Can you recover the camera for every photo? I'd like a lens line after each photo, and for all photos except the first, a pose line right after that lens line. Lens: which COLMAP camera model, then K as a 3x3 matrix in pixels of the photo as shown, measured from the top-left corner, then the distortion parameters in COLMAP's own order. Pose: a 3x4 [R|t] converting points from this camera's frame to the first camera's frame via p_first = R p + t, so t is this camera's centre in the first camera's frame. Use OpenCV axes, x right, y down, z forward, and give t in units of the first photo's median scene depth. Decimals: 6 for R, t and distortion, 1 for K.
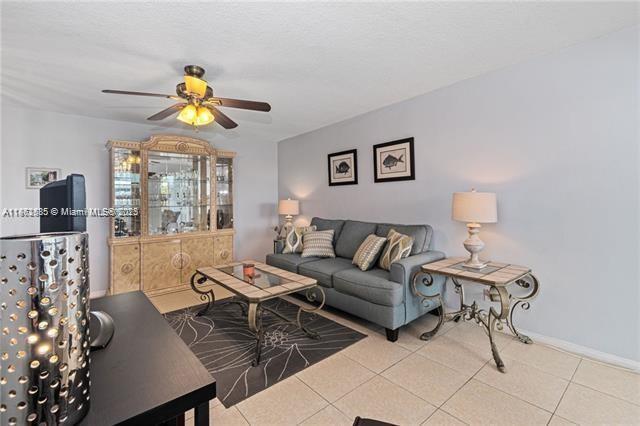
lens RADIAL K [[290.8, 0, 319.8], [0, 290.8, 194.2], [0, 0, 1]] dist [0.000459, 0.000172]
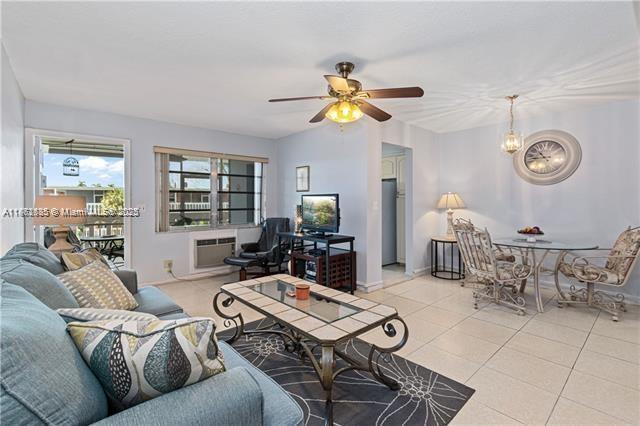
lens RADIAL K [[293.4, 0, 313.9], [0, 293.4, 202.3], [0, 0, 1]] dist [0.000868, 0.000180]
pose [[-0.999724, 0.018329, -0.014684, -0.217613], [0.018579, 0.999681, -0.017081, 0.035046], [0.014366, -0.017349, -0.999746, 1.427372]]
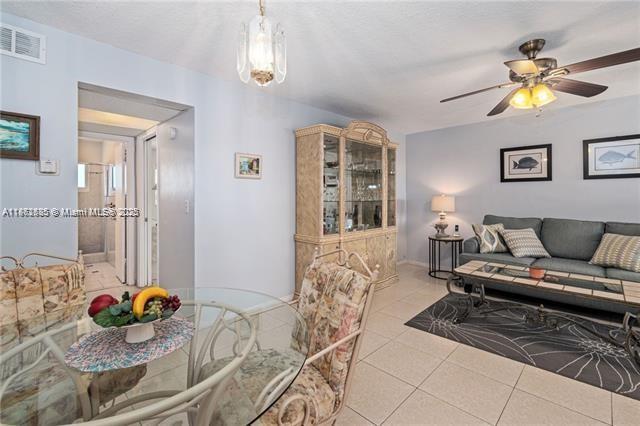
lens RADIAL K [[287.8, 0, 319.7], [0, 287.8, 195.2], [0, 0, 1]] dist [-0.001721, -0.000104]
pose [[0.995768, 0.014947, 0.090684, -0.815935], [-0.016025, 0.999809, 0.011167, 0.017402], [-0.090500, -0.012573, 0.995817, 0.140260]]
